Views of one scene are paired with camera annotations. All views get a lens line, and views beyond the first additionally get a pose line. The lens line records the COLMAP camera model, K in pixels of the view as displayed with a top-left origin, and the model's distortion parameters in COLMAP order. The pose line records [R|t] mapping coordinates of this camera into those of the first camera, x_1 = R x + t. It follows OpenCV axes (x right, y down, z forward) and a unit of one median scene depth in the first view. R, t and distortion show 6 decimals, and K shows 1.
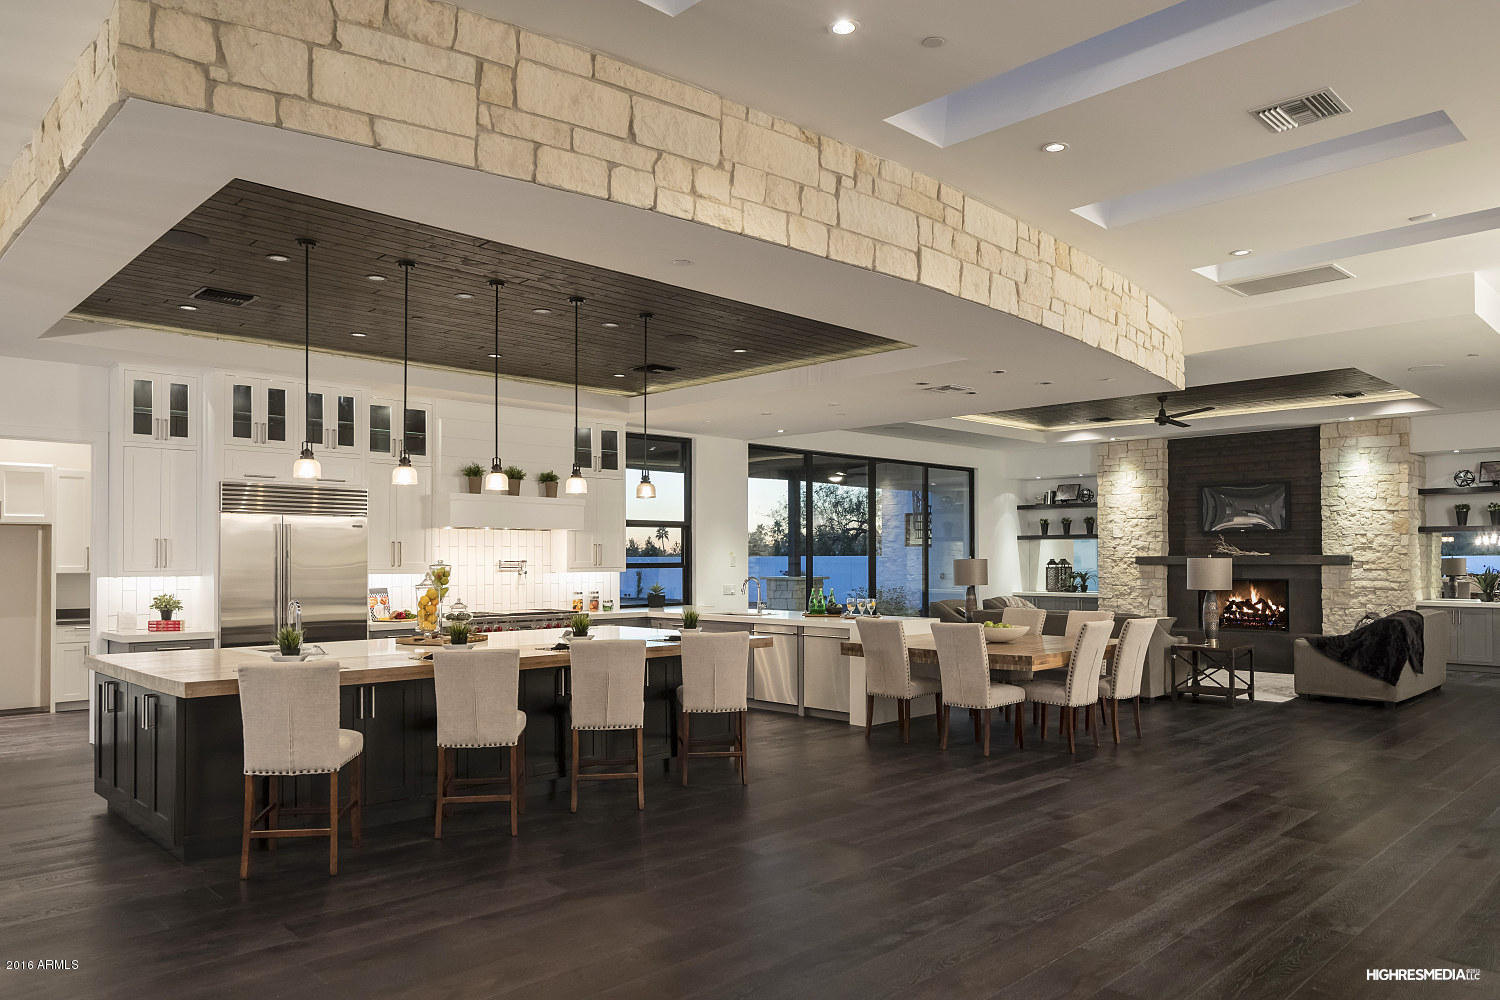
lens RADIAL K [[1018.3, 0, 753.9], [0, 1018.3, 565.5], [0, 0, 1]] dist [0.003087, 0.000996]
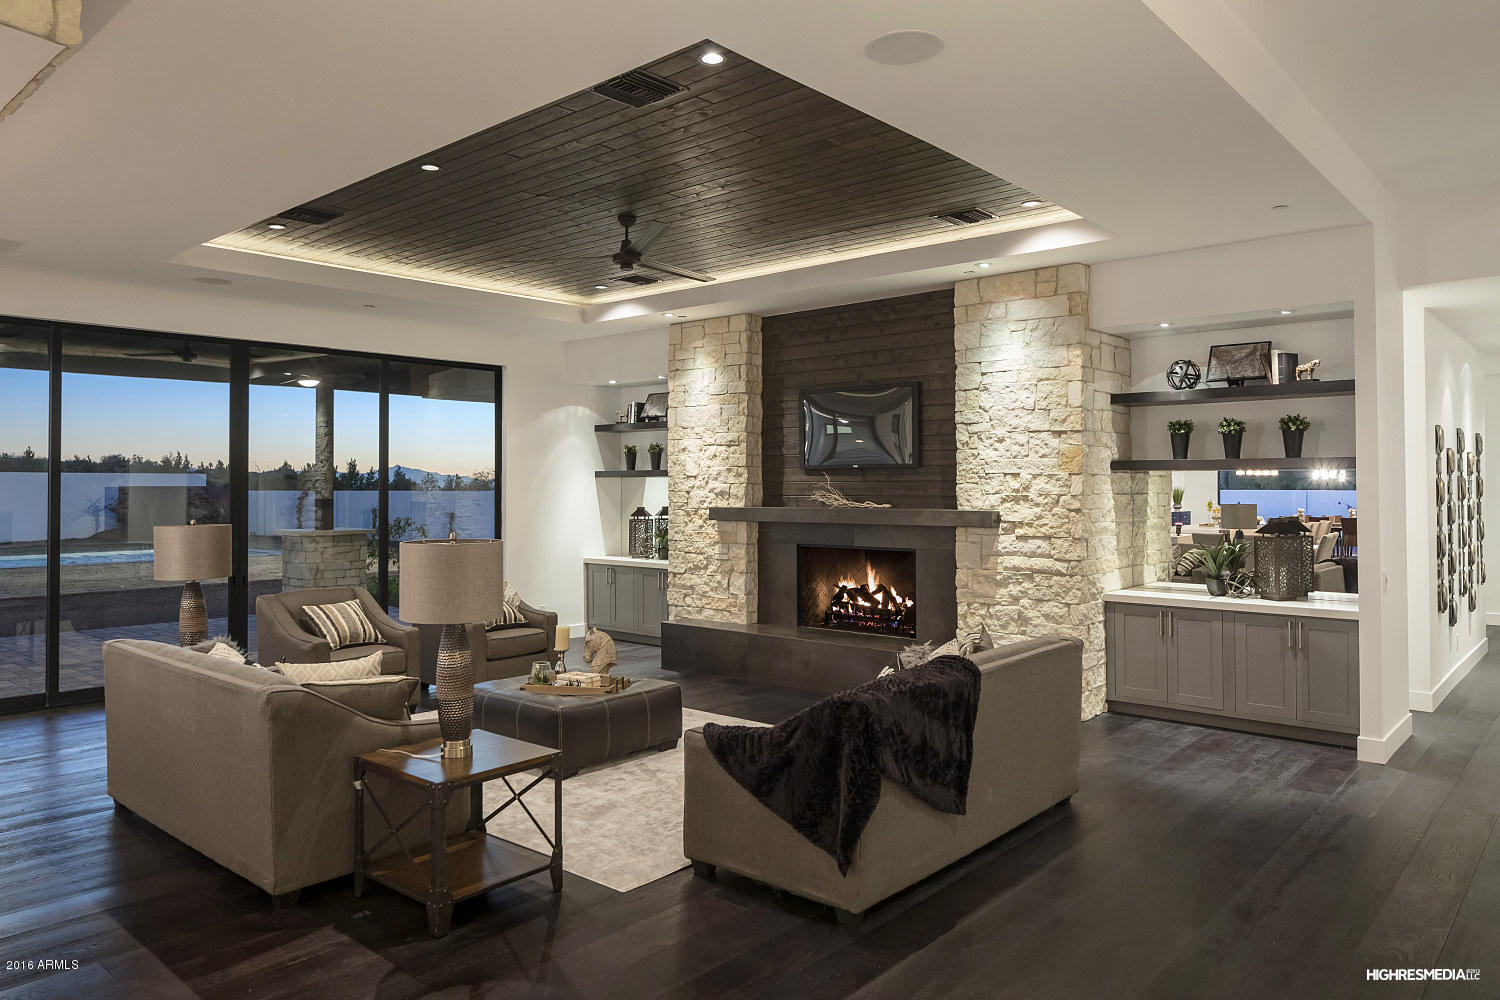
lens RADIAL K [[1018.3, 0, 749.1], [0, 1018.3, 485.1], [0, 0, 1]] dist [0.003087, 0.000996]
pose [[0.997569, 0.000192, 0.069690, 0.402374], [0.000420, 0.999961, -0.008771, -0.019158], [-0.069689, 0.008779, 0.997530, 0.439288]]
